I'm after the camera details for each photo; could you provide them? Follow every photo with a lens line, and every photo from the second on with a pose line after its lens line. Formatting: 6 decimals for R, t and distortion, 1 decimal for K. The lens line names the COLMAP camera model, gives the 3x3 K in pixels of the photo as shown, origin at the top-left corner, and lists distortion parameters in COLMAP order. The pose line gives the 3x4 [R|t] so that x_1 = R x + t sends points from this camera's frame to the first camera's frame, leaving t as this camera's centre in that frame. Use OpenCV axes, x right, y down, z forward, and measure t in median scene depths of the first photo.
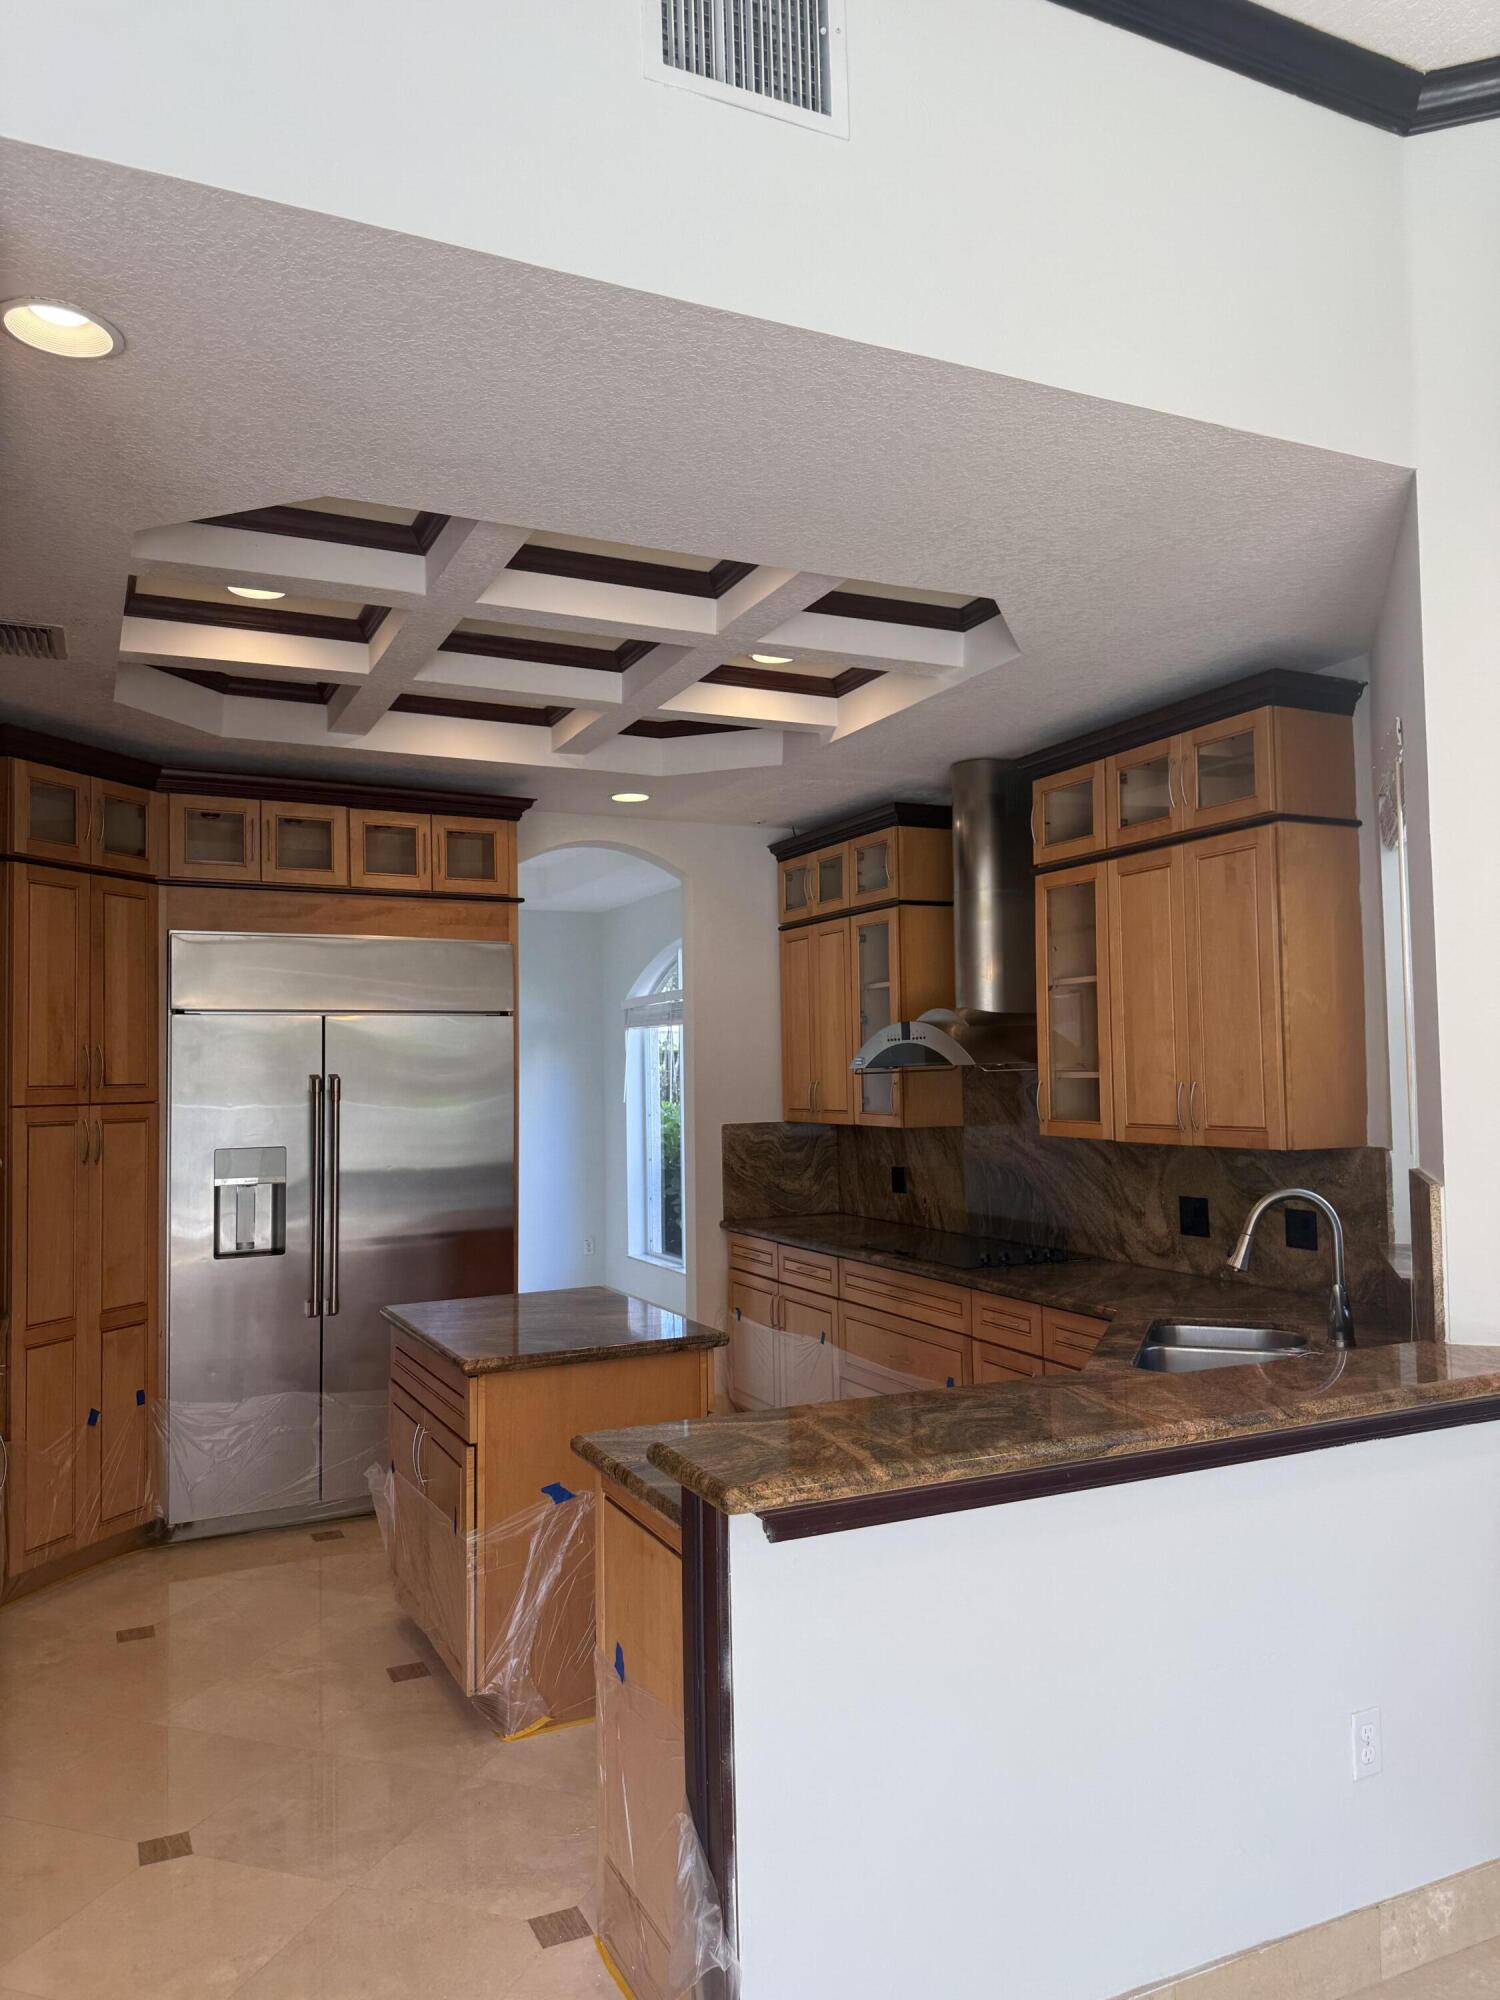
lens RADIAL K [[1403.7, 0, 750.0], [0, 1403.7, 1000.0], [0, 0, 1]] dist [0.144743, -0.202060]
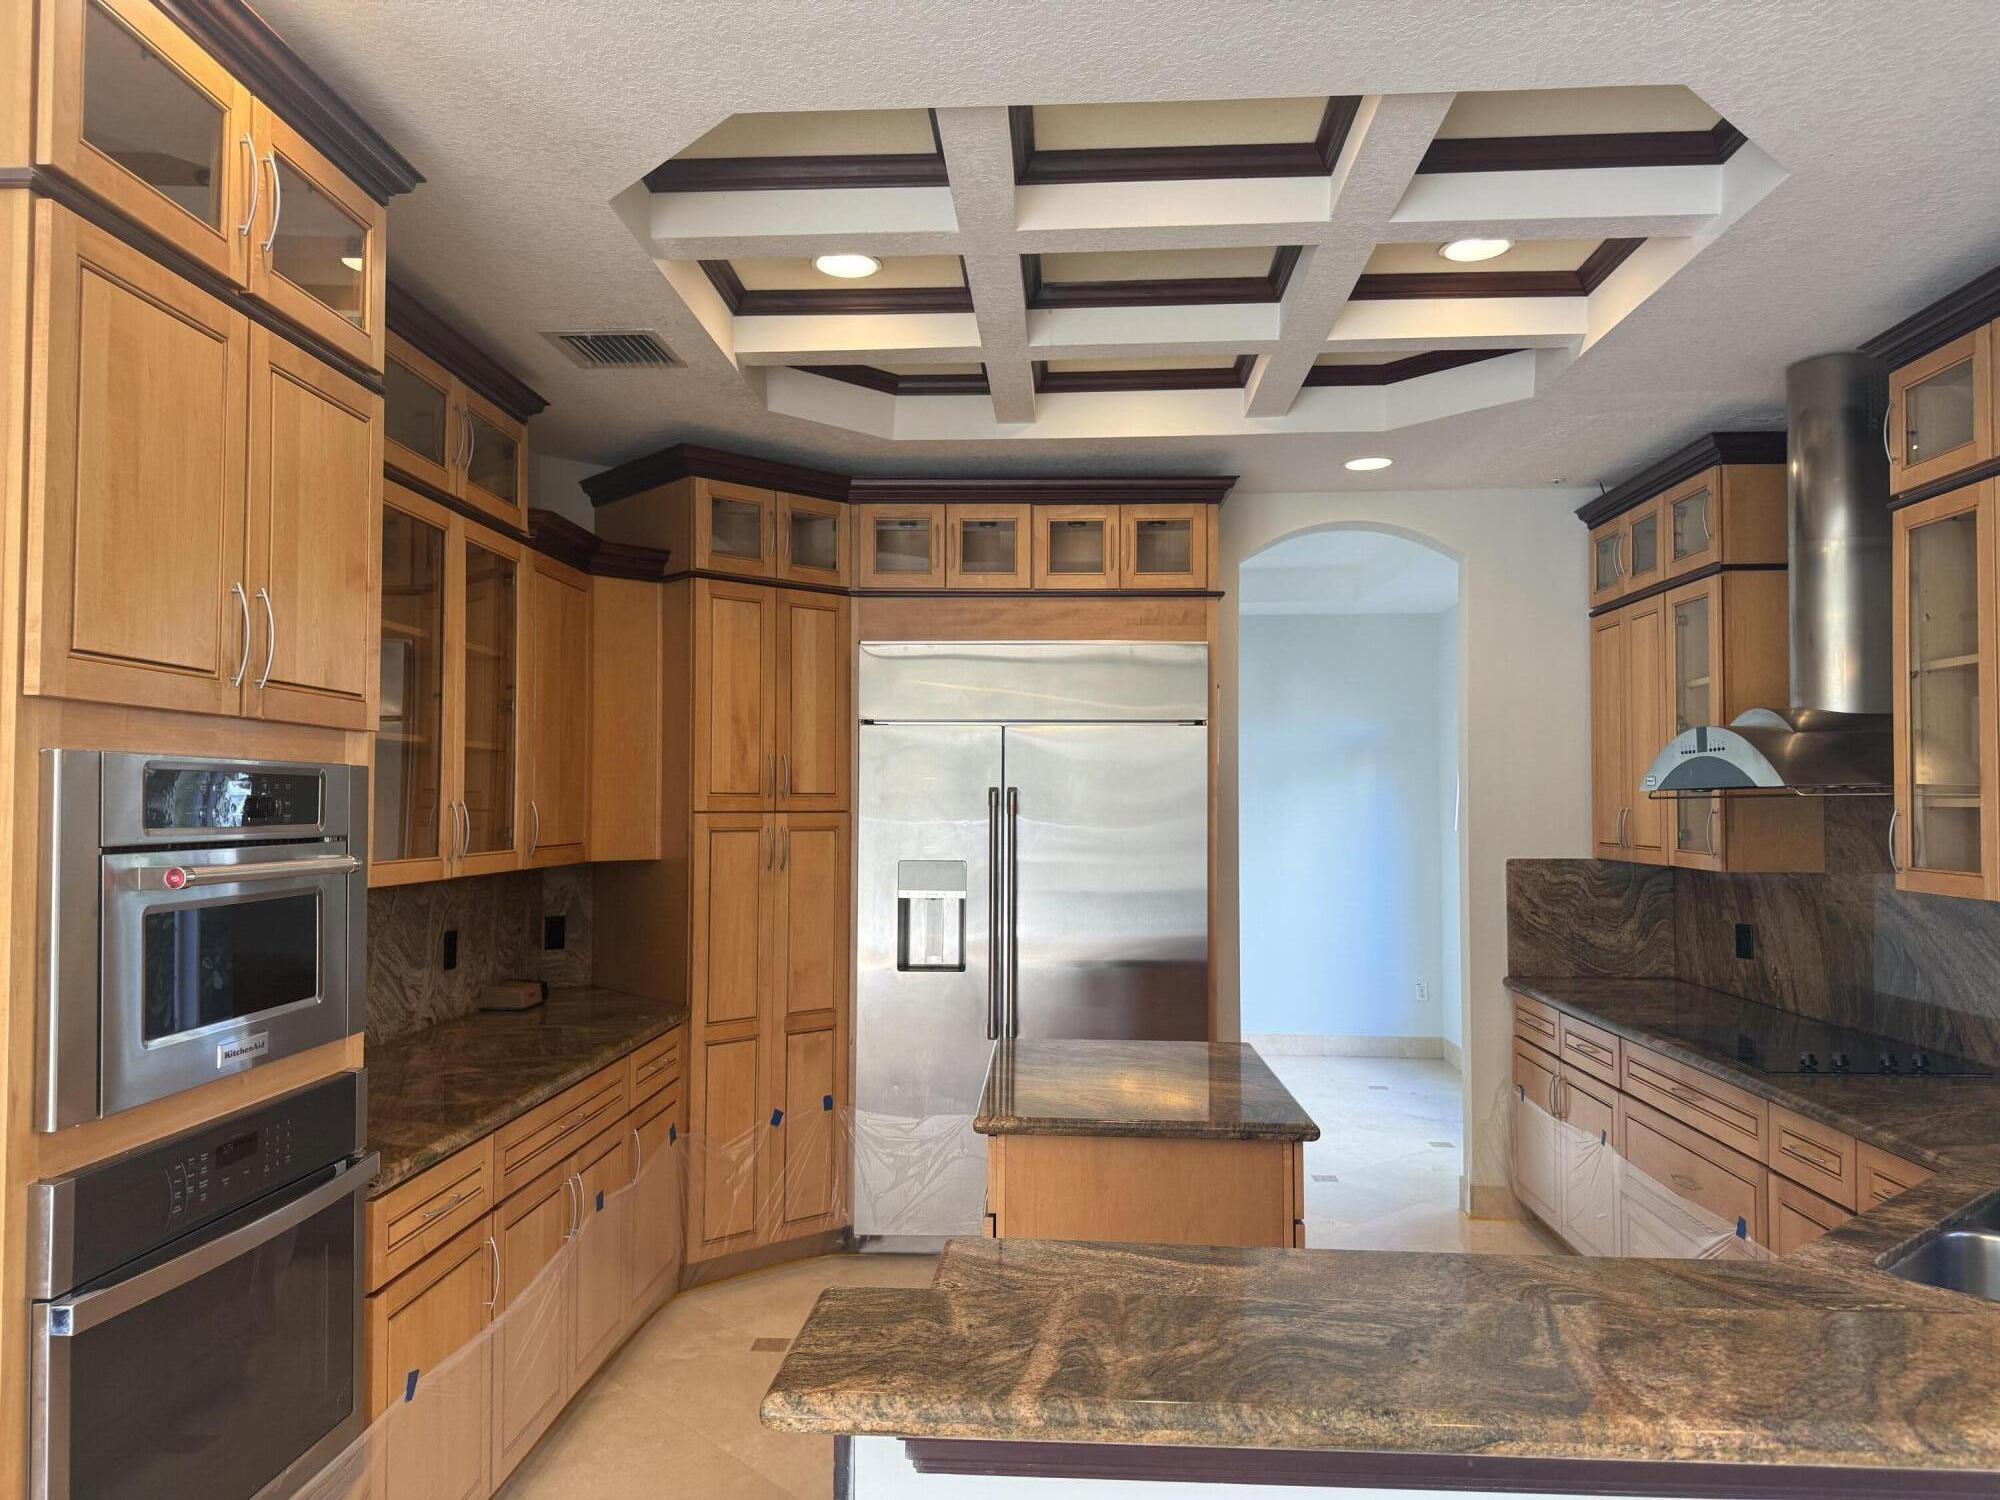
lens RADIAL K [[1403.7, 0, 1000.0], [0, 1403.7, 750.0], [0, 0, 1]] dist [0.144743, -0.202060]
pose [[0.879417, 0.000148, -0.476052, 0.149359], [0.008781, 0.999825, 0.016532, 0.012035], [0.475971, -0.018719, 0.879262, 0.174742]]
